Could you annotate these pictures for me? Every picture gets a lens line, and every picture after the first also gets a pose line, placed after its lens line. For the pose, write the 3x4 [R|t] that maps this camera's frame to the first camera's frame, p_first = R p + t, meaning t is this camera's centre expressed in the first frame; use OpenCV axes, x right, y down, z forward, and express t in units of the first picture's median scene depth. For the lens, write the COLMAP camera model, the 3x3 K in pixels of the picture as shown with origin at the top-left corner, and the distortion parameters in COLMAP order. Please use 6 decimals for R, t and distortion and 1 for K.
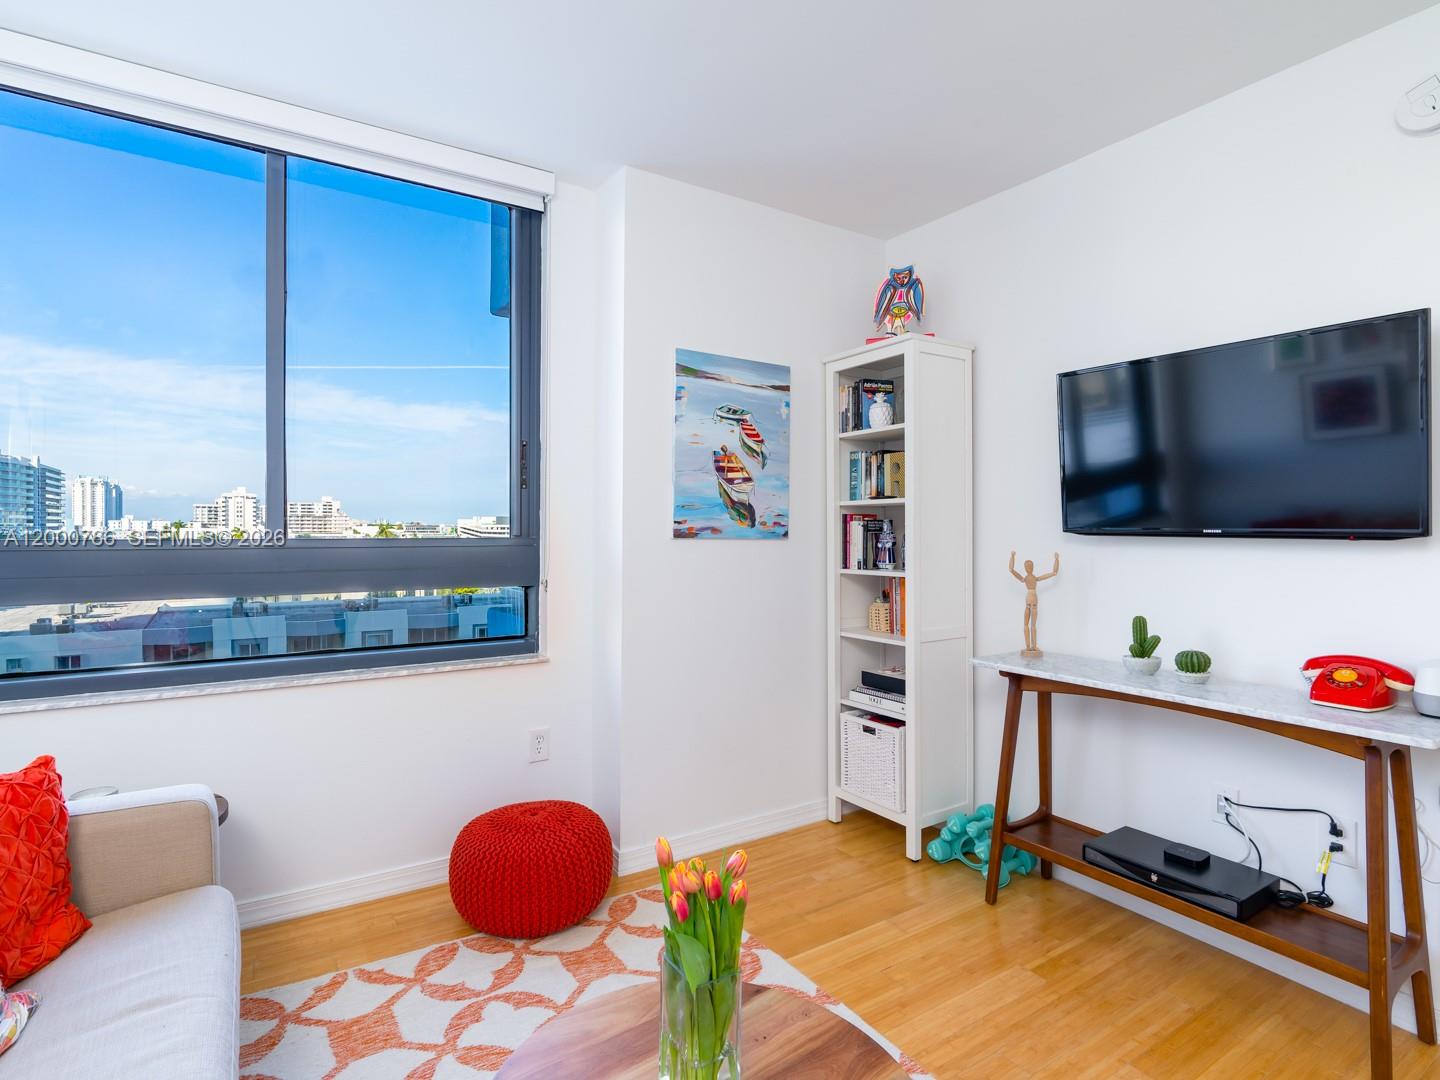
lens RADIAL K [[736.8, 0, 713.2], [0, 736.8, 534.3], [0, 0, 1]] dist [-0.000854, 0.000122]
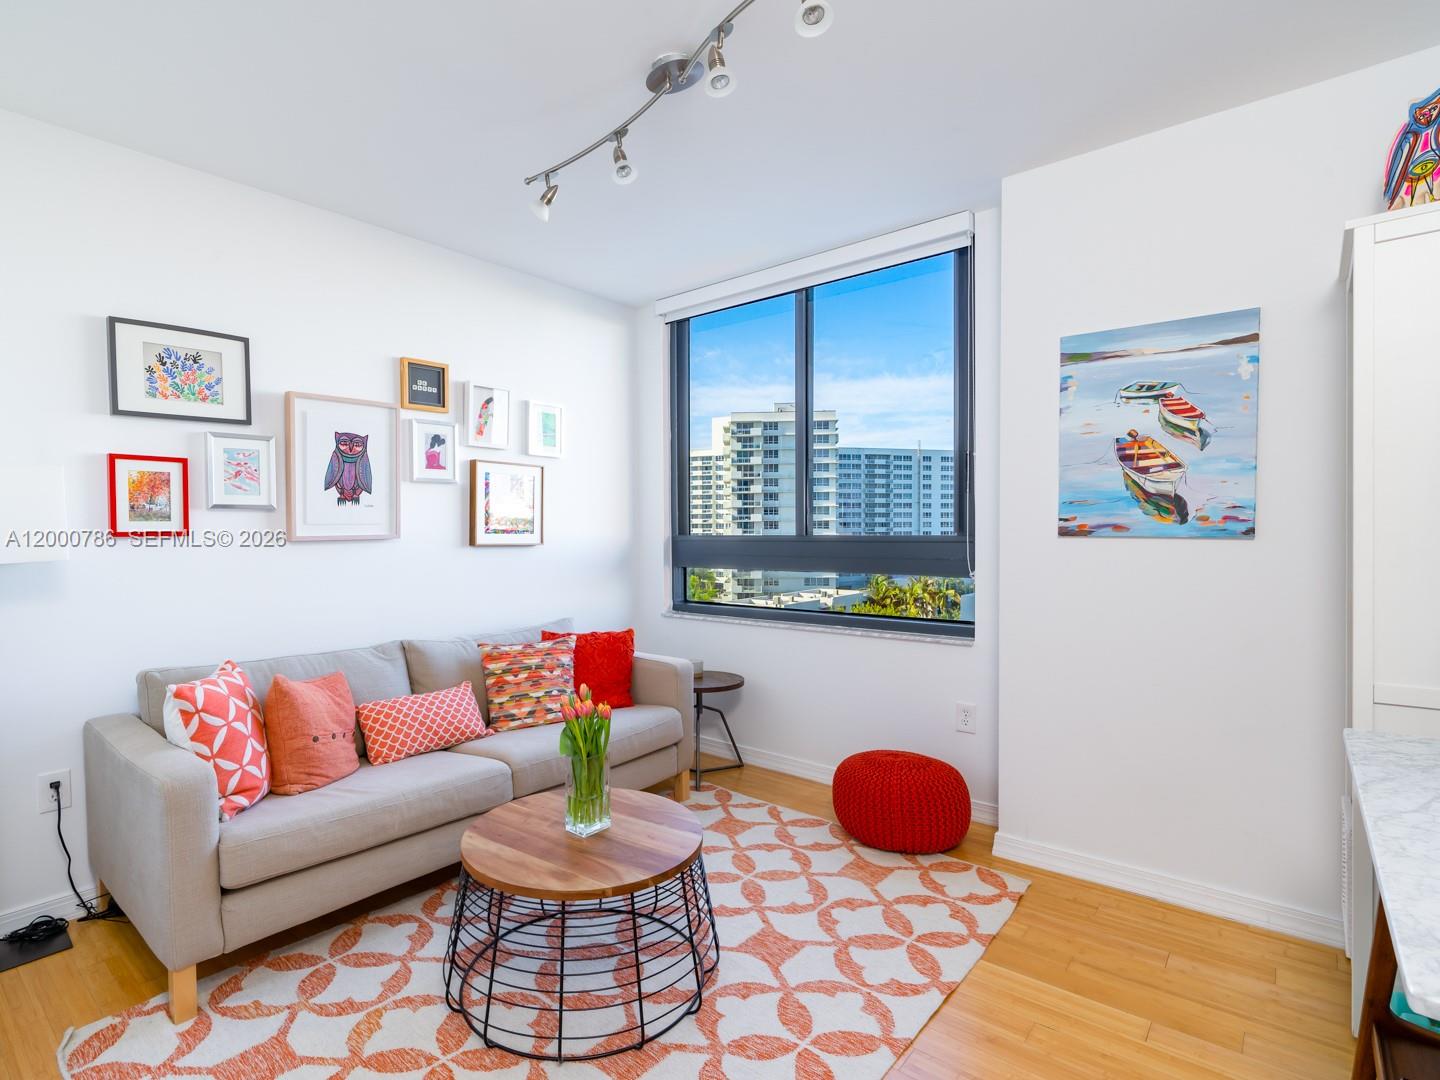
lens RADIAL K [[736.8, 0, 714.0], [0, 736.8, 542.2], [0, 0, 1]] dist [-0.000854, 0.000122]
pose [[0.323170, 0.009458, -0.946294, 0.676981], [-0.000439, 0.999951, 0.009844, 0.003571], [0.946341, -0.002766, 0.323158, 0.251452]]
